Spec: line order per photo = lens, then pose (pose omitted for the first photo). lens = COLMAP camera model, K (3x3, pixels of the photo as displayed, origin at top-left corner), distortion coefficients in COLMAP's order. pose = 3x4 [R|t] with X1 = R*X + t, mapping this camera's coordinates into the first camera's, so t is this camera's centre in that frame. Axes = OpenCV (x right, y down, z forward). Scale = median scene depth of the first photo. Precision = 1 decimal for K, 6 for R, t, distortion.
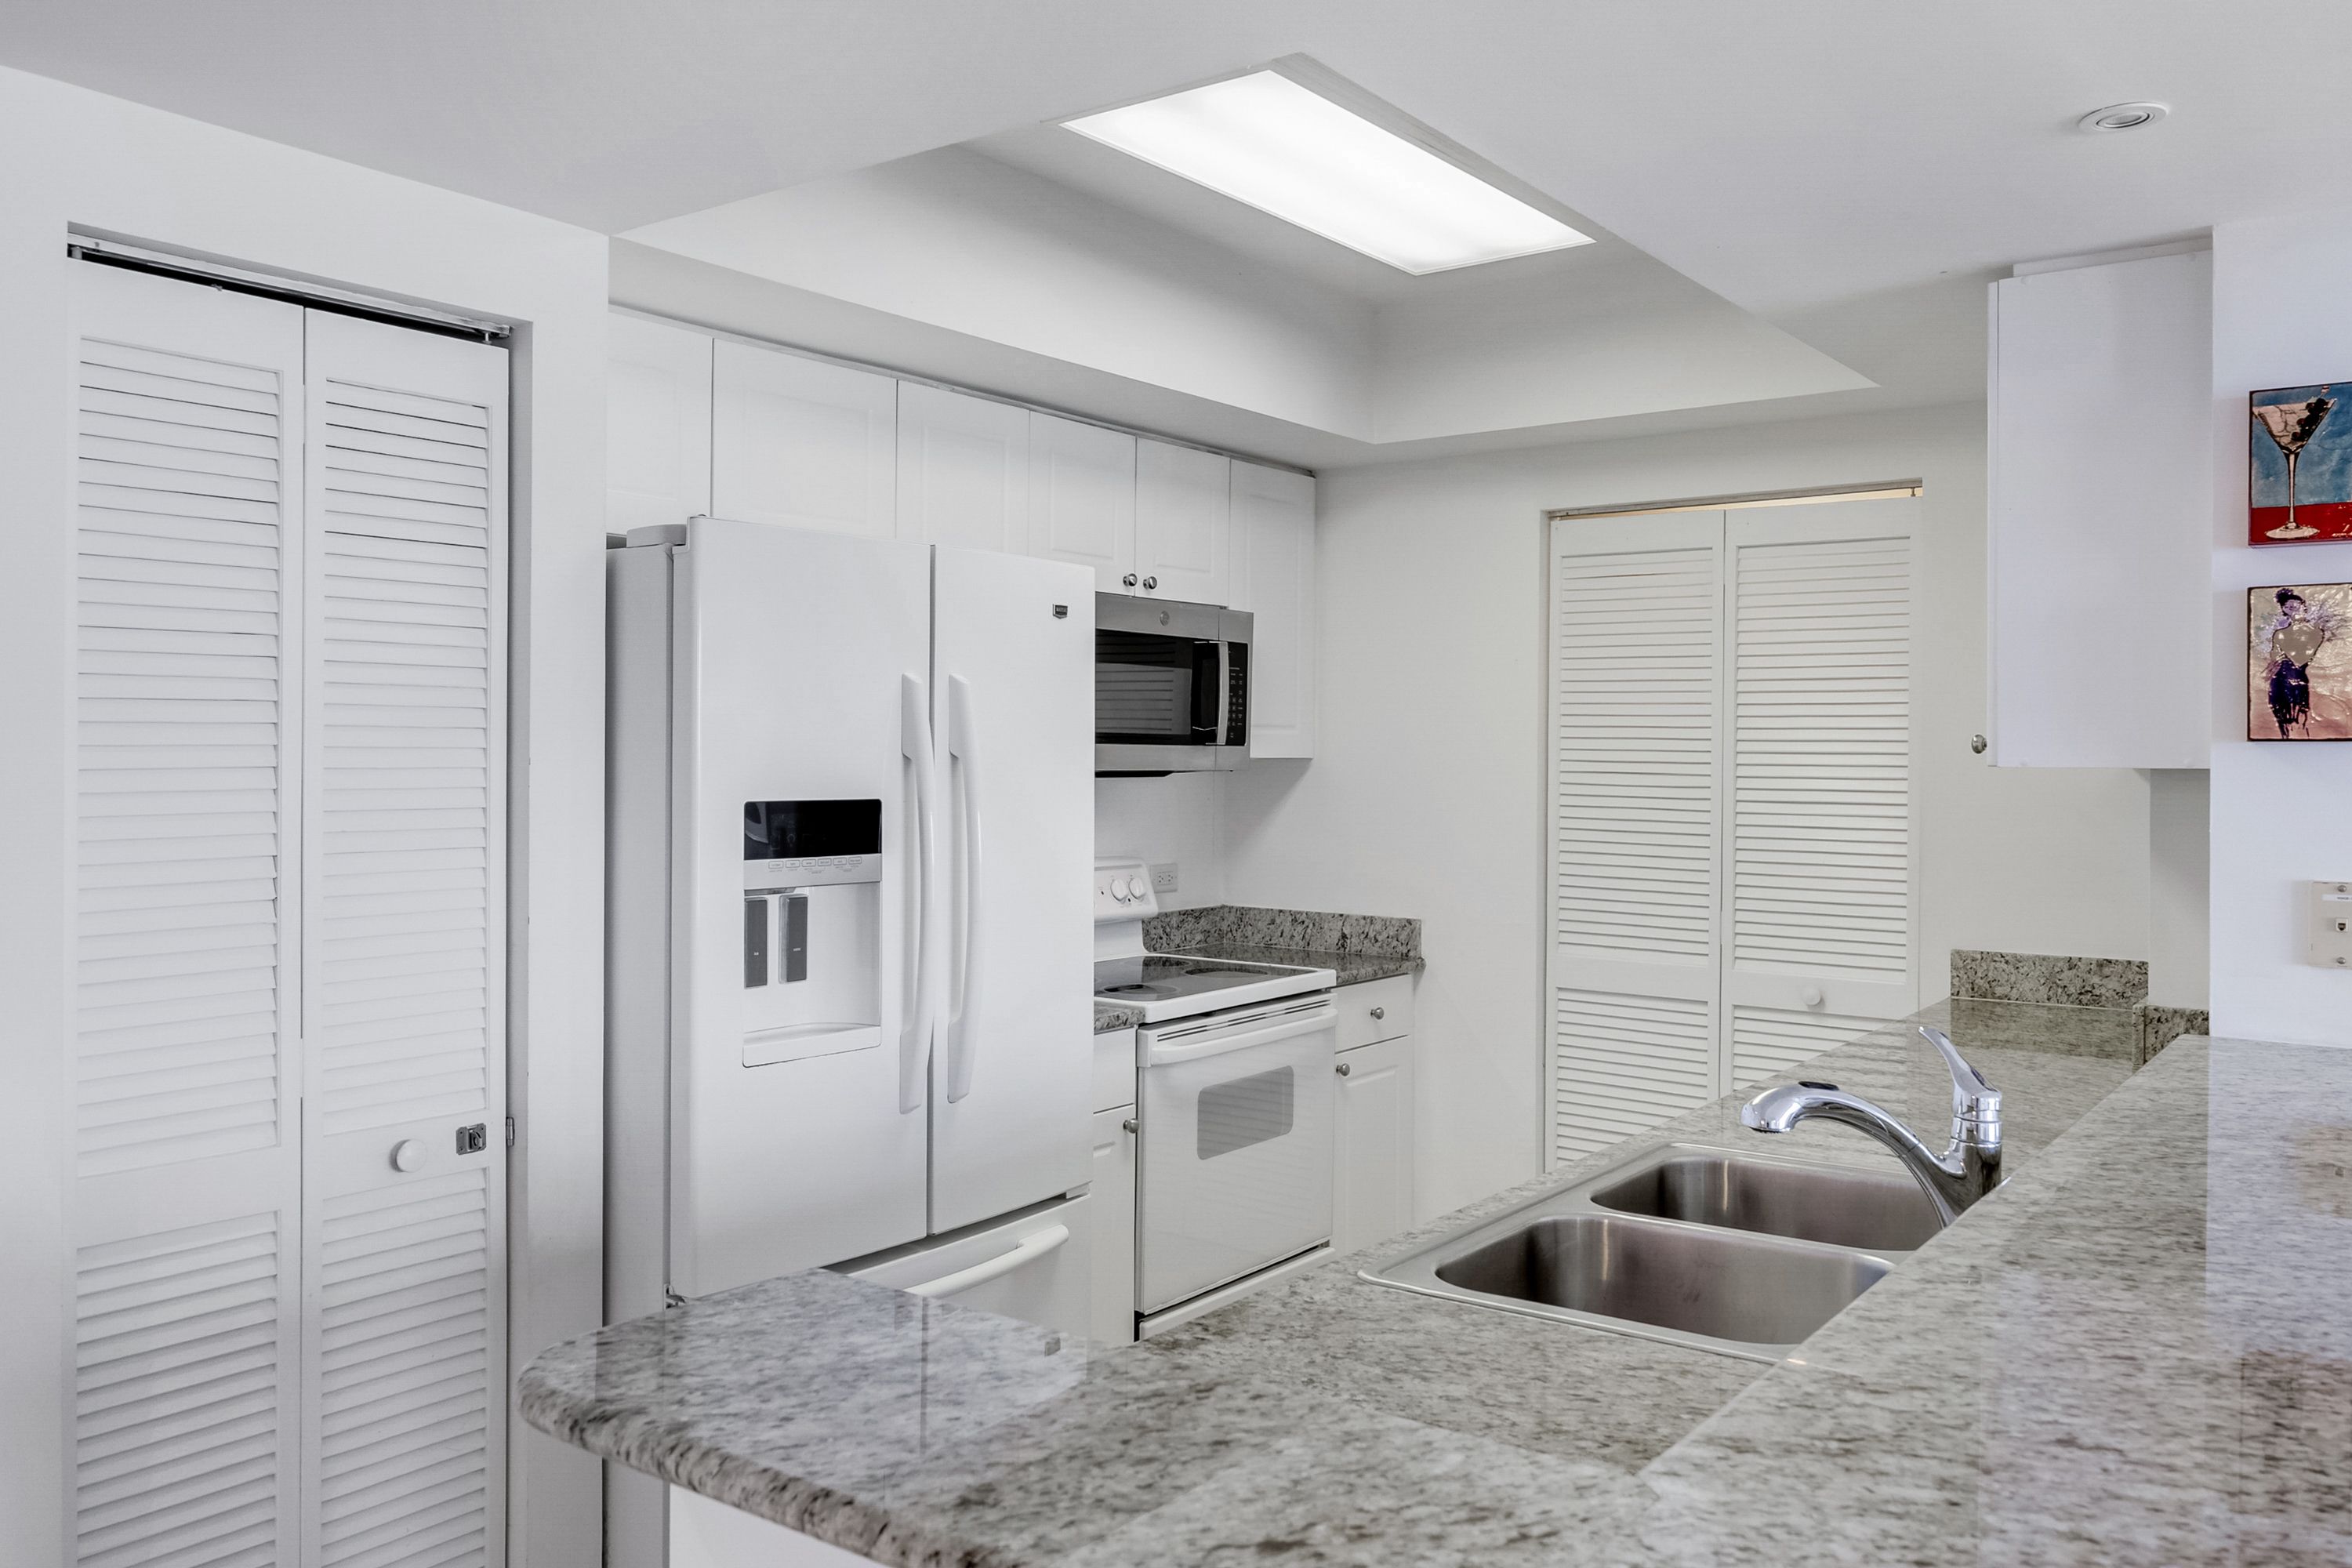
lens RADIAL K [[1798.7, 0, 1174.6], [0, 1798.7, 773.4], [0, 0, 1]] dist [0.003123, 0.002761]
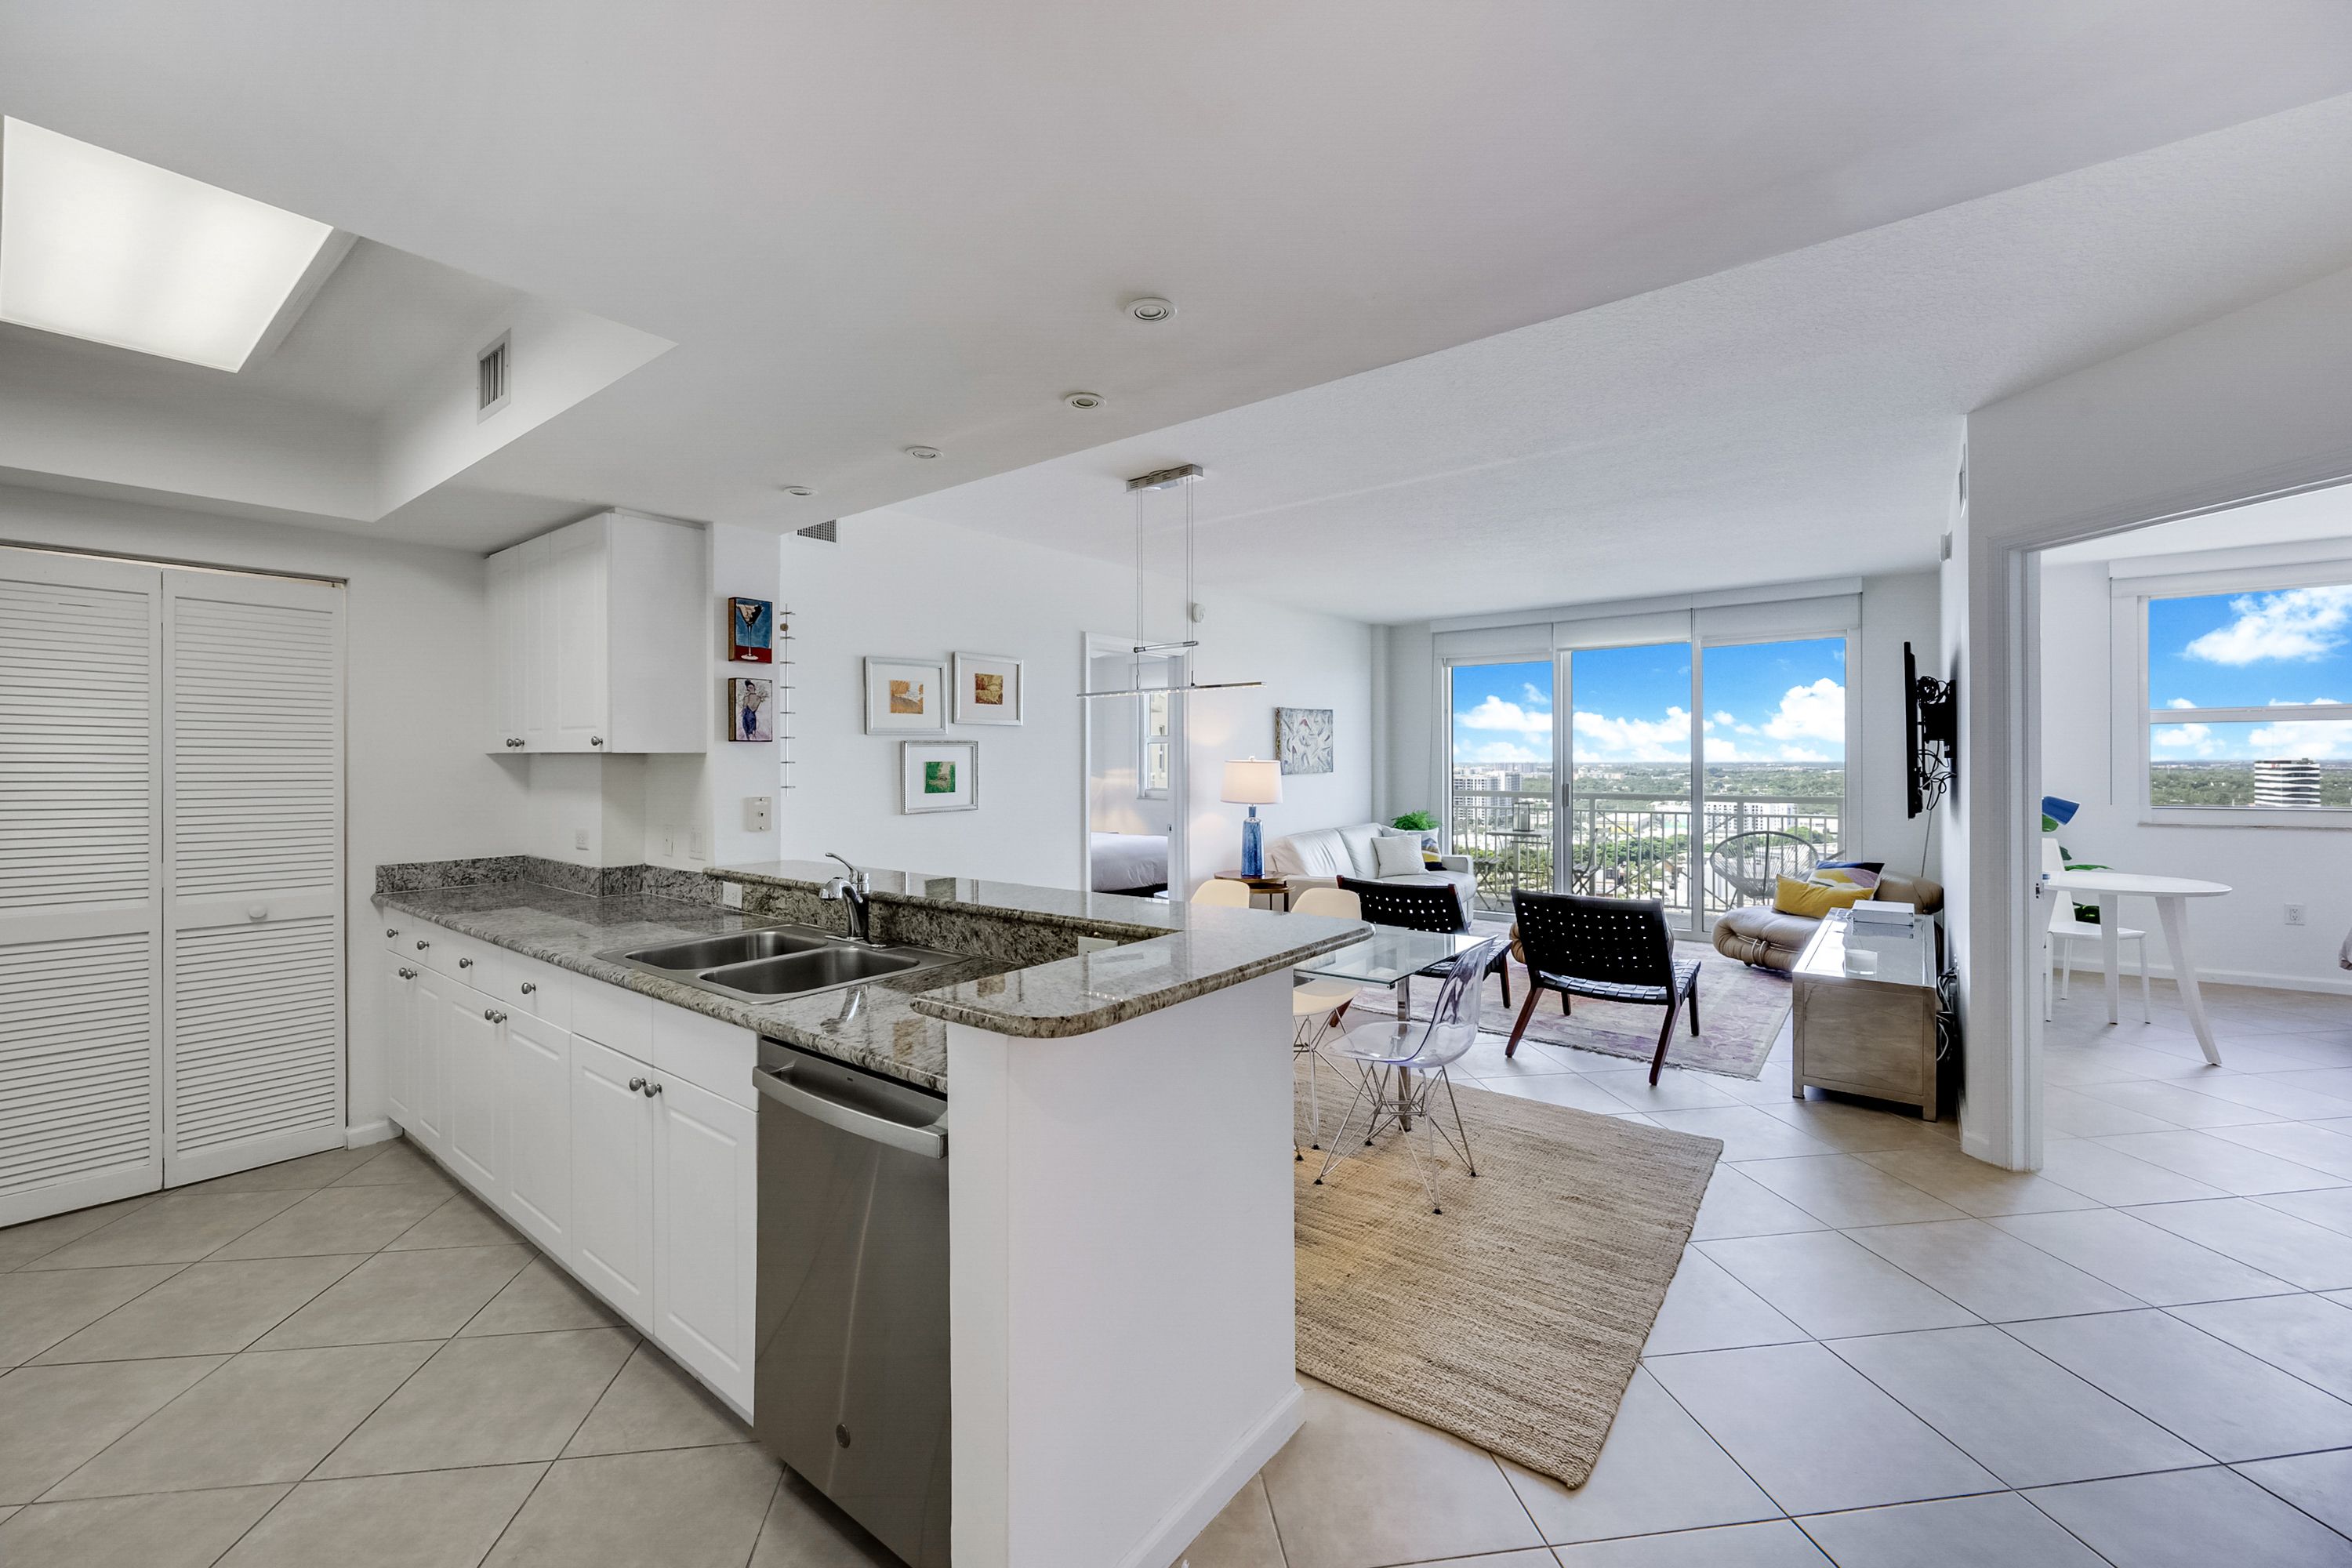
lens RADIAL K [[939.9, 0, 1163.3], [0, 939.9, 785.4], [0, 0, 1]] dist [-0.008284, -0.000220]
pose [[0.033868, -0.030713, 0.998954, -0.564292], [0.013764, 0.999447, 0.030262, 0.009764], [-0.999332, 0.012725, 0.034272, 0.331143]]
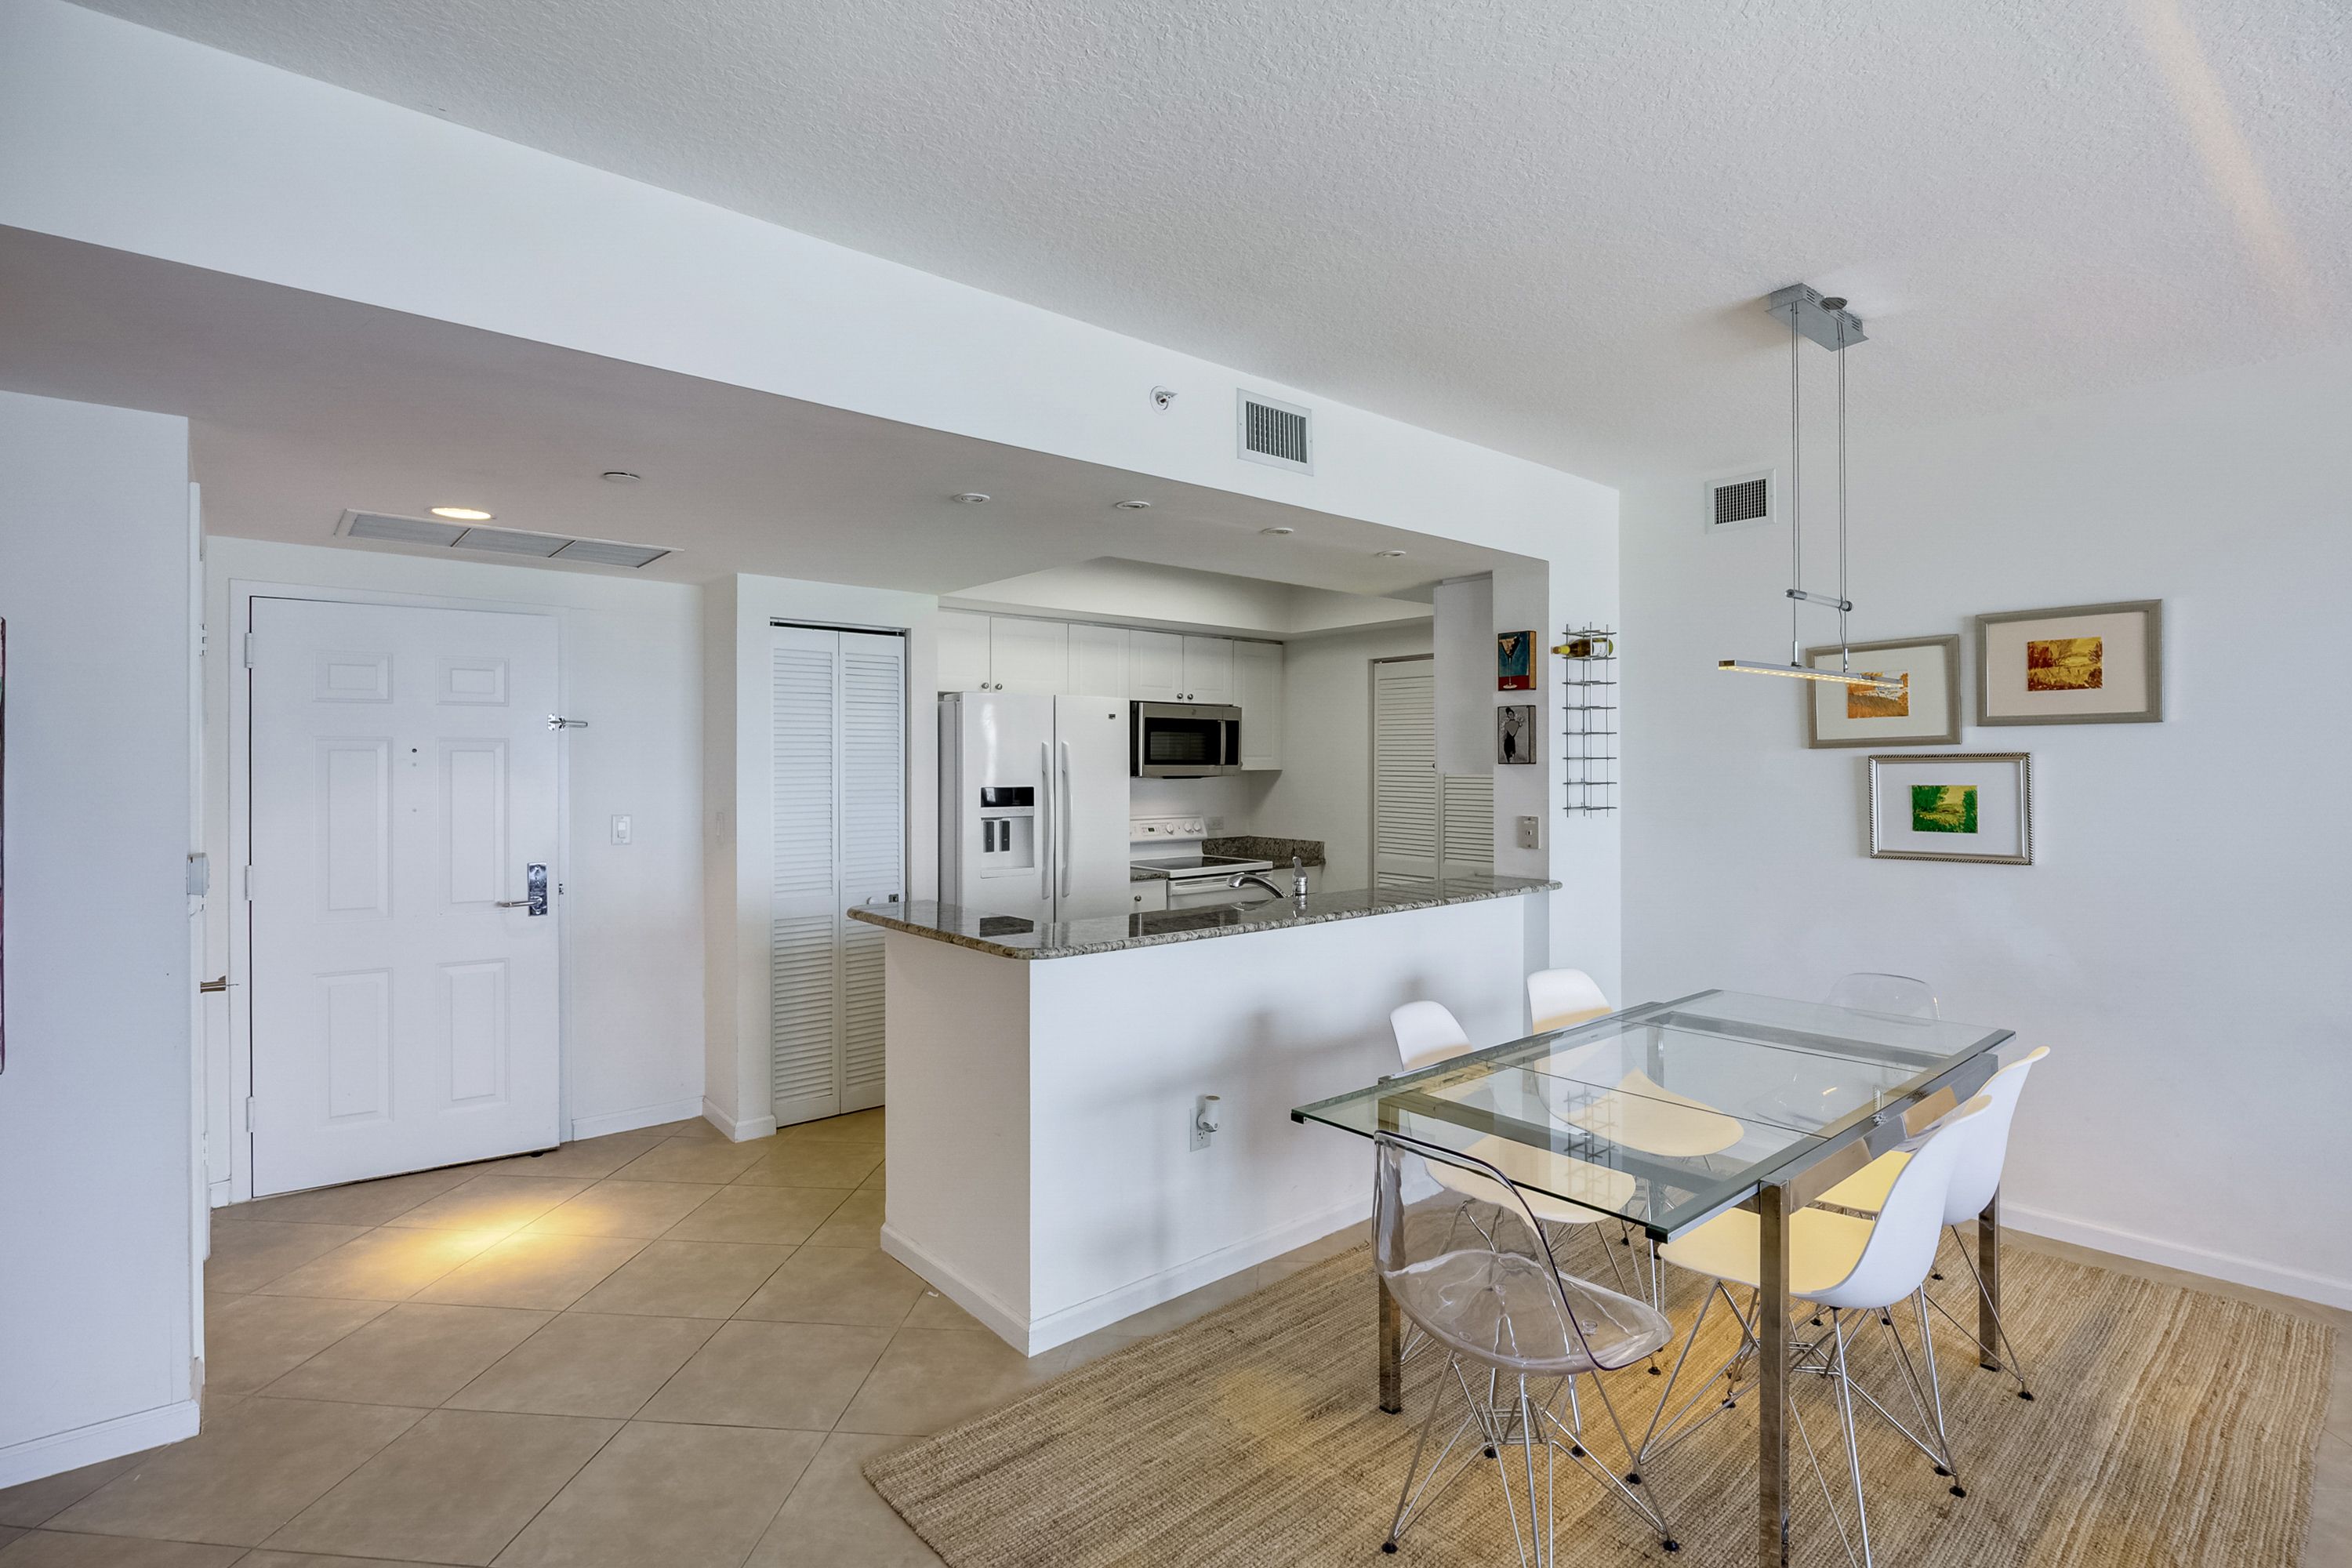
lens RADIAL K [[1090.9, 0, 1176.0], [0, 1090.9, 784.0], [0, 0, 1]] dist [-0.001969, -0.000166]
pose [[0.975626, -0.002495, -0.219426, 0.418743], [0.003958, 0.999973, 0.006232, 0.000185], [0.219405, -0.006948, 0.975609, -0.603801]]
